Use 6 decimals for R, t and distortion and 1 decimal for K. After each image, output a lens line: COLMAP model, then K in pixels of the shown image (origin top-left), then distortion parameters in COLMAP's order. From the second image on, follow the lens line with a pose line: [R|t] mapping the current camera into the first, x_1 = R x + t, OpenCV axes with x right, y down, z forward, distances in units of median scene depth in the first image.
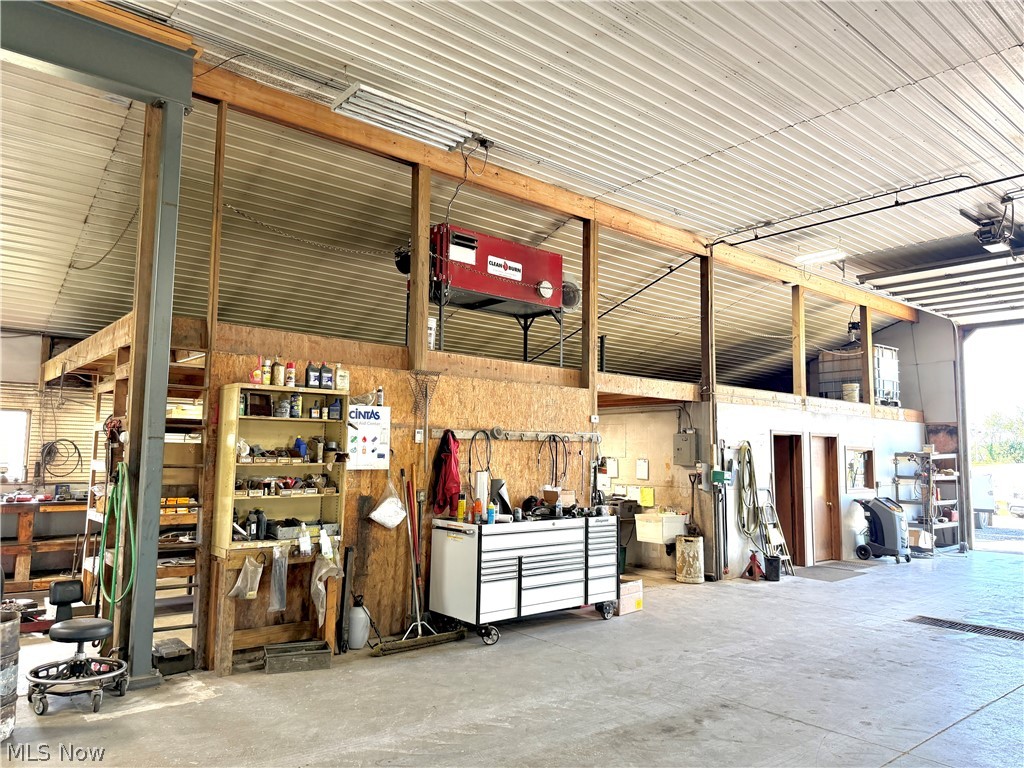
lens RADIAL K [[717.8, 0, 515.7], [0, 717.8, 381.5], [0, 0, 1]] dist [0.051935, -0.003535]
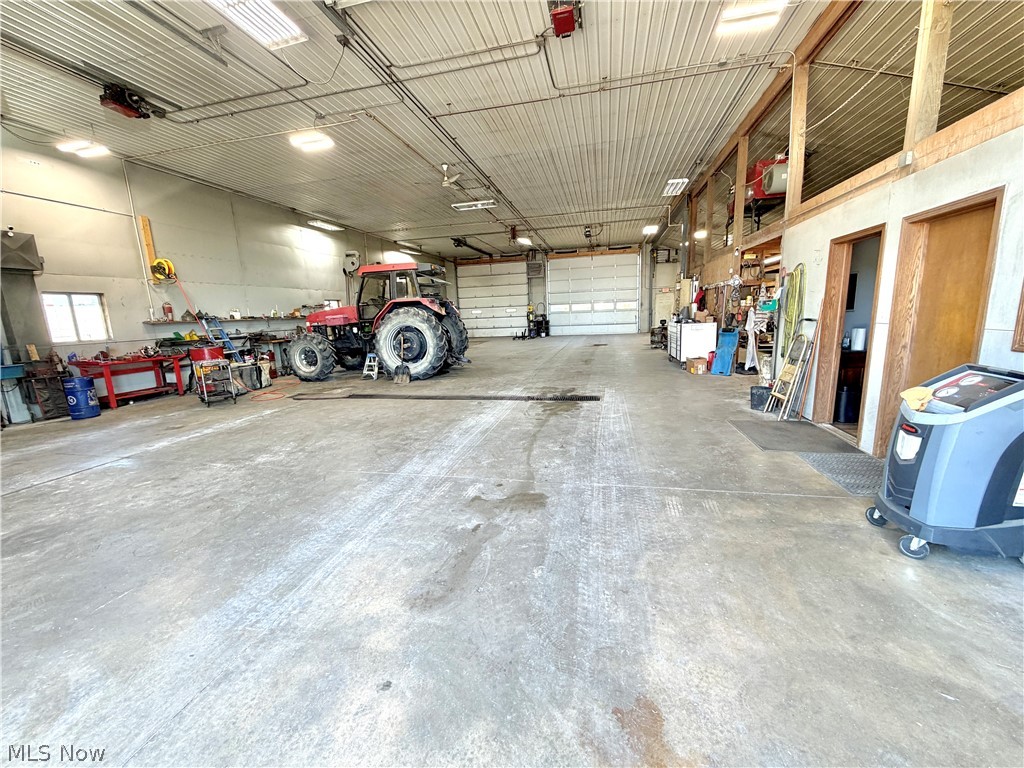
lens RADIAL K [[407.9, 0, 508.2], [0, 407.9, 385.2], [0, 0, 1]] dist [0.002114, -0.000278]
pose [[-0.802417, 0.122715, -0.584010, 1.070094], [0.087687, 0.992252, 0.088017, 0.181047], [0.590286, 0.019416, -0.806961, 1.414528]]
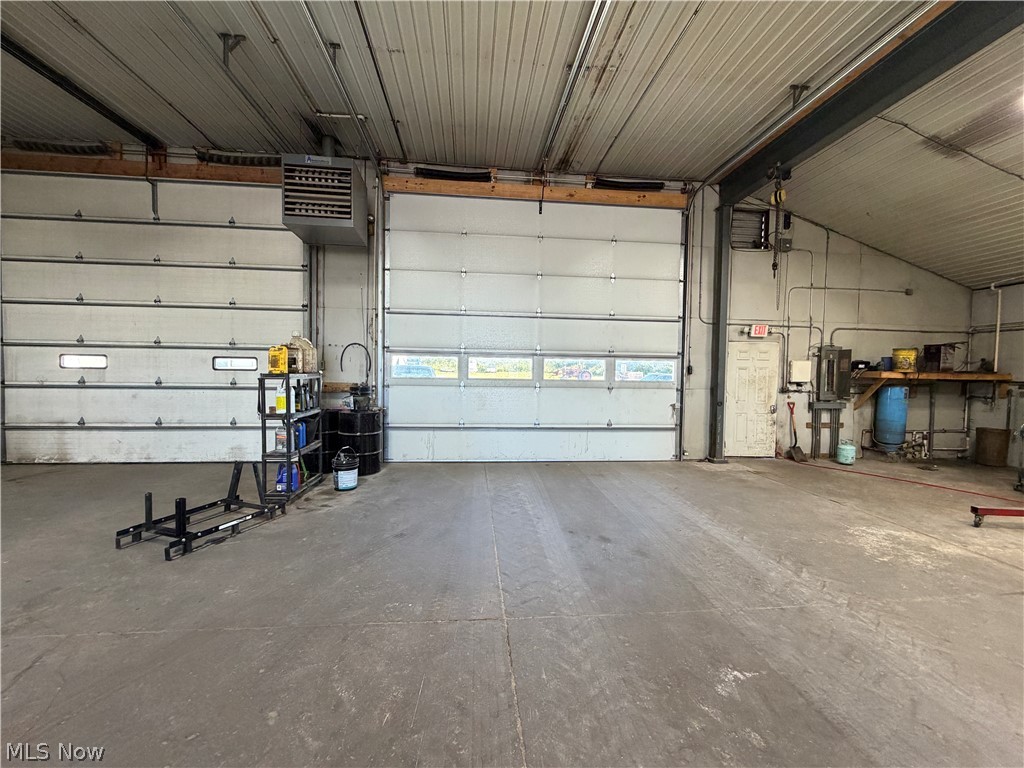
lens RADIAL K [[407.9, 0, 511.6], [0, 407.9, 386.1], [0, 0, 1]] dist [0.002114, -0.000278]
pose [[-0.569937, 0.005480, -0.821670, -0.272059], [0.056671, 0.997859, -0.032653, 0.017192], [0.819732, -0.065175, -0.569028, 0.029208]]
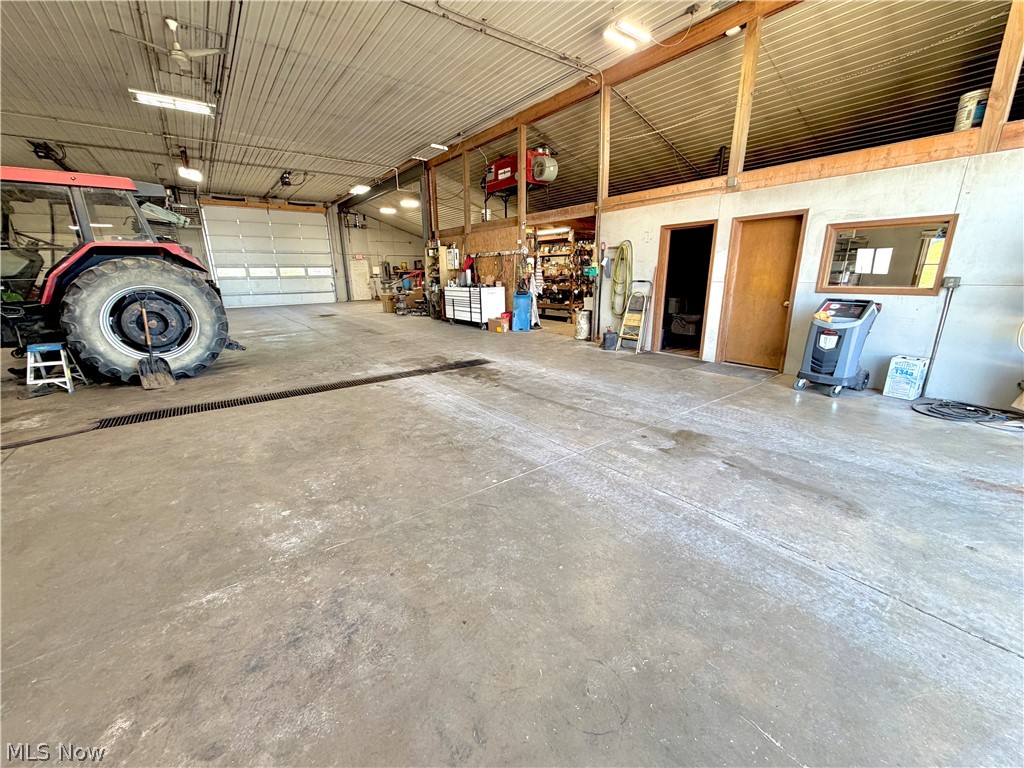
lens RADIAL K [[407.9, 0, 511.4], [0, 407.9, 386.2], [0, 0, 1]] dist [0.002114, -0.000278]
pose [[-0.056121, 0.255106, -0.965283, 1.247351], [0.112034, 0.962310, 0.247807, 0.147601], [0.992118, -0.094238, -0.082587, 0.987064]]
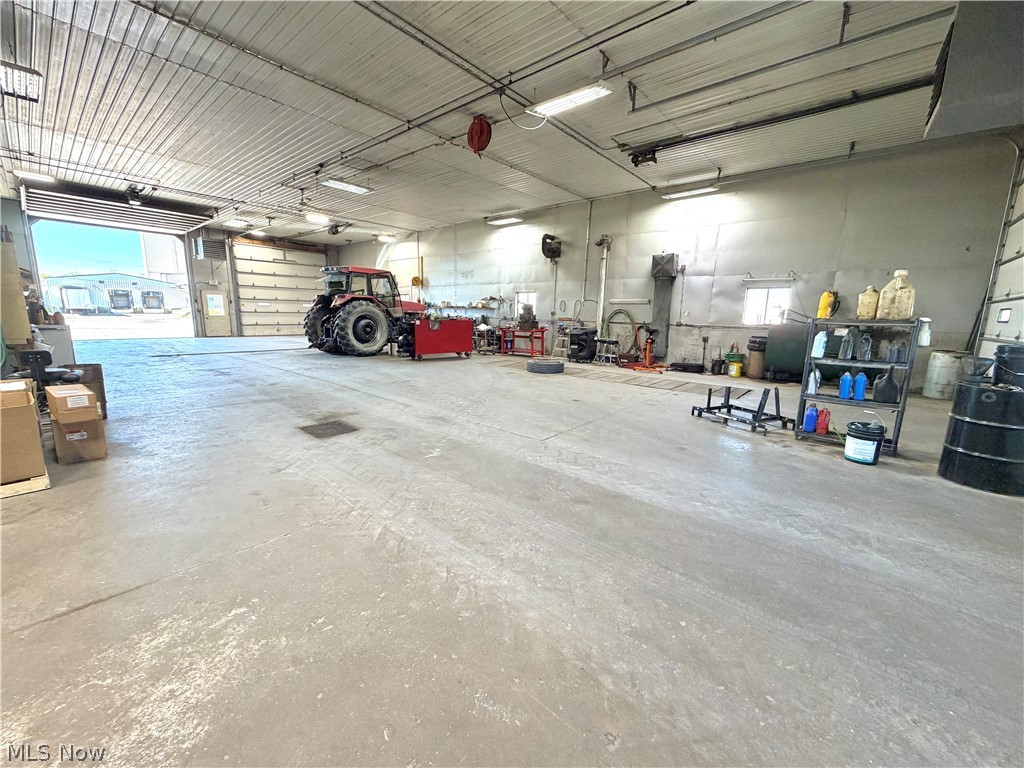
lens RADIAL K [[407.9, 0, 511.3], [0, 407.9, 385.8], [0, 0, 1]] dist [0.002114, -0.000278]
pose [[-0.151311, -0.194640, 0.969134, -0.960060], [-0.123664, 0.976447, 0.176801, 0.009907], [-0.980720, -0.093095, -0.171818, -0.008098]]
